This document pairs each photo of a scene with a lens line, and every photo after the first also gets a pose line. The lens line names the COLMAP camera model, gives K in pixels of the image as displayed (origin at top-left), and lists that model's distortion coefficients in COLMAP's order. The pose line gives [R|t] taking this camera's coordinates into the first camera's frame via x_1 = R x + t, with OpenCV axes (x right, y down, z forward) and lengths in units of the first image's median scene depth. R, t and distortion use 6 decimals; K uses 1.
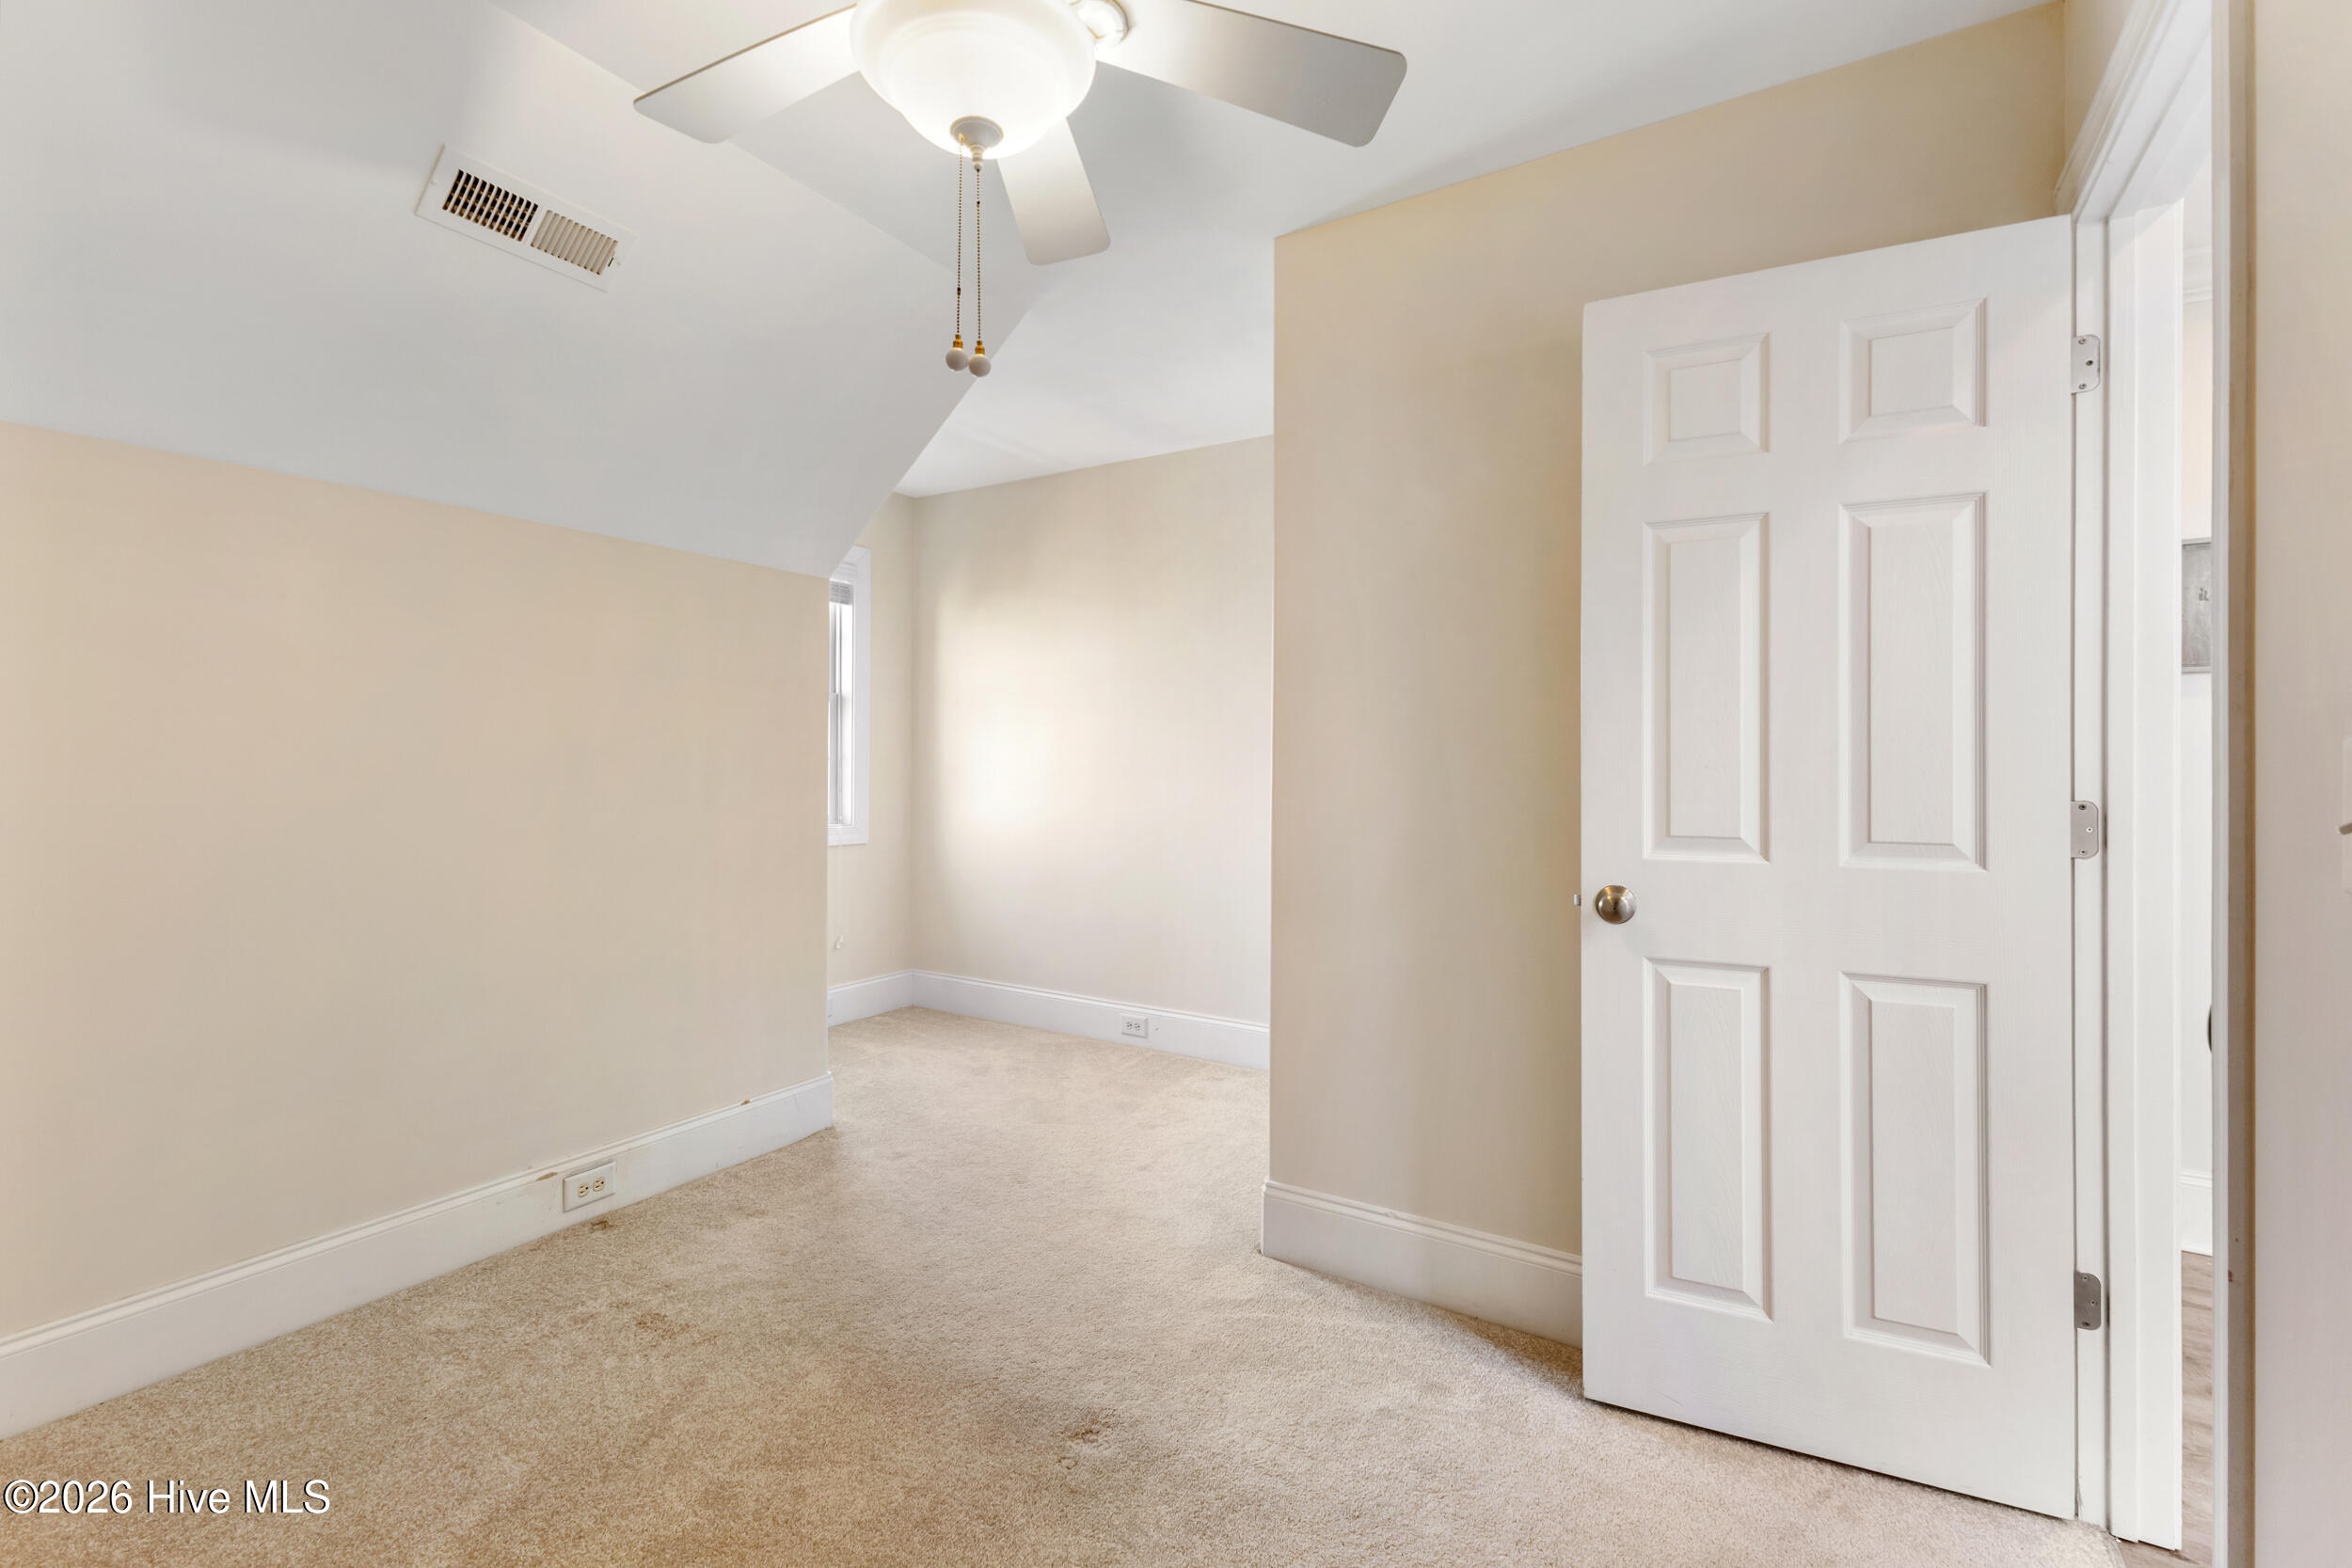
lens RADIAL K [[1022.3, 0, 1180.9], [0, 1022.3, 766.4], [0, 0, 1]] dist [0.006559, -0.001932]
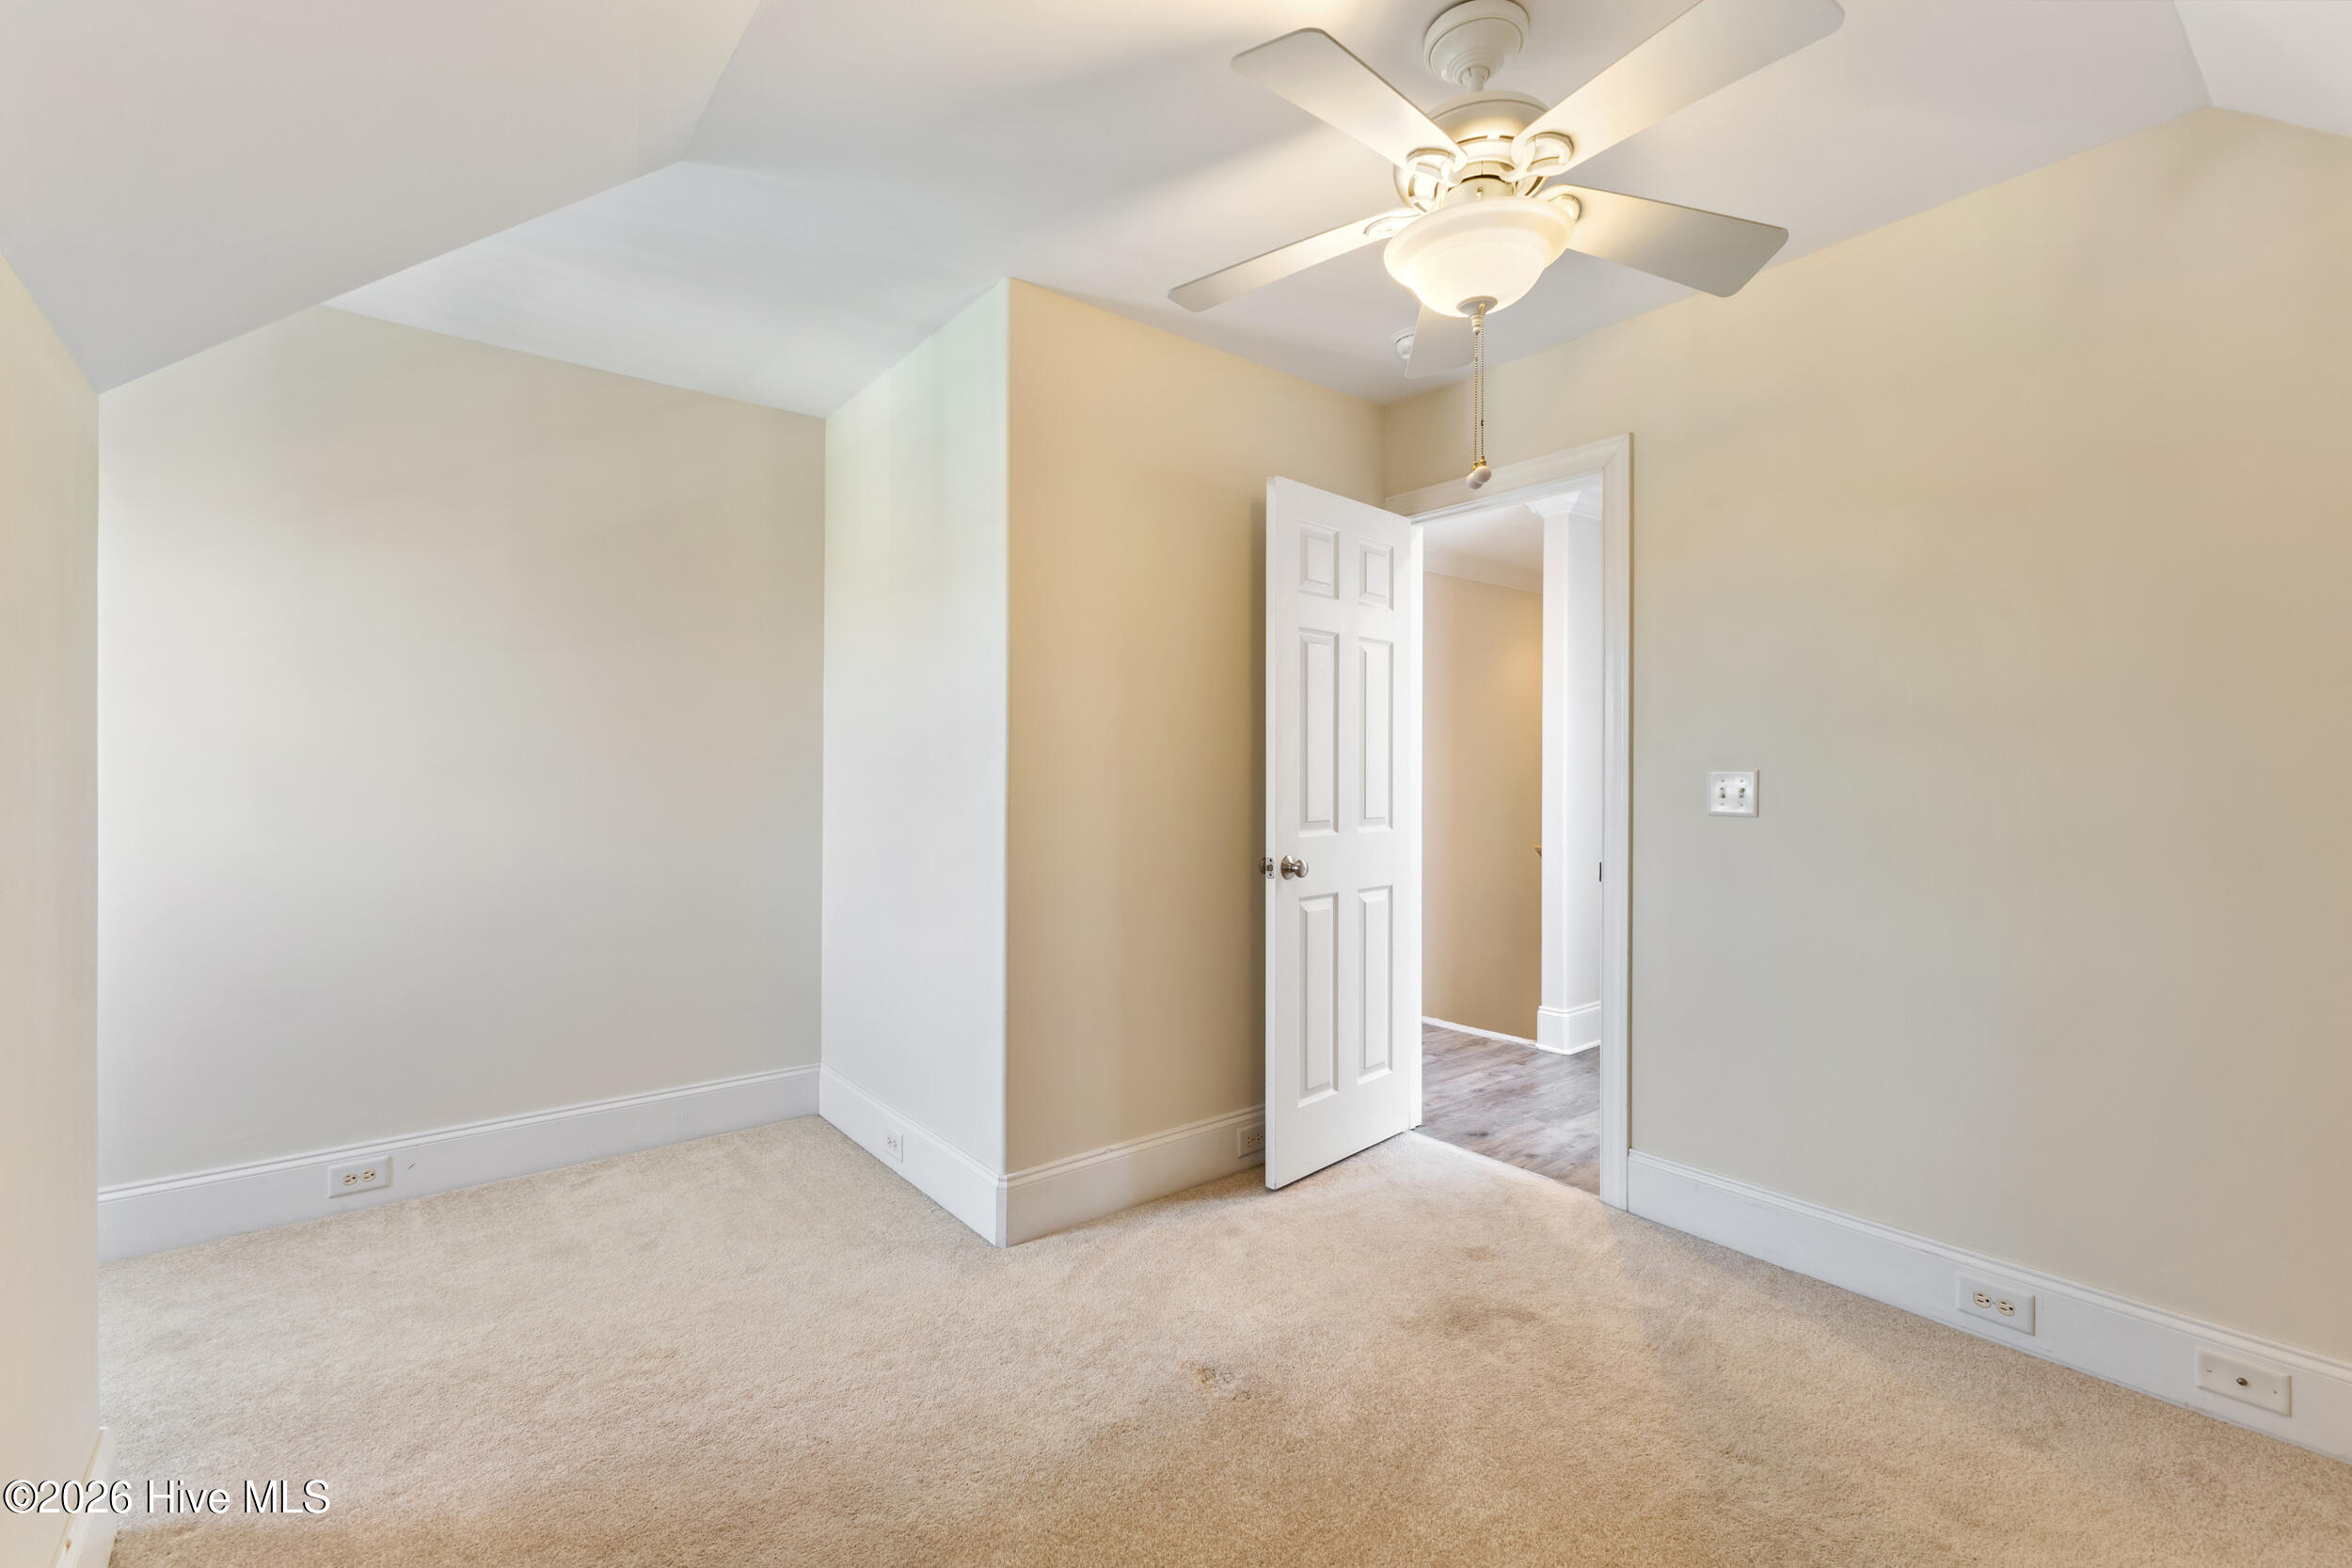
lens RADIAL K [[1022.3, 0, 1178.6], [0, 1022.3, 781.3], [0, 0, 1]] dist [0.006559, -0.001932]
pose [[0.336252, -0.021322, 0.941531, -0.881874], [0.004527, 0.999769, 0.021024, -0.024937], [-0.941761, -0.002807, 0.336271, 0.502933]]
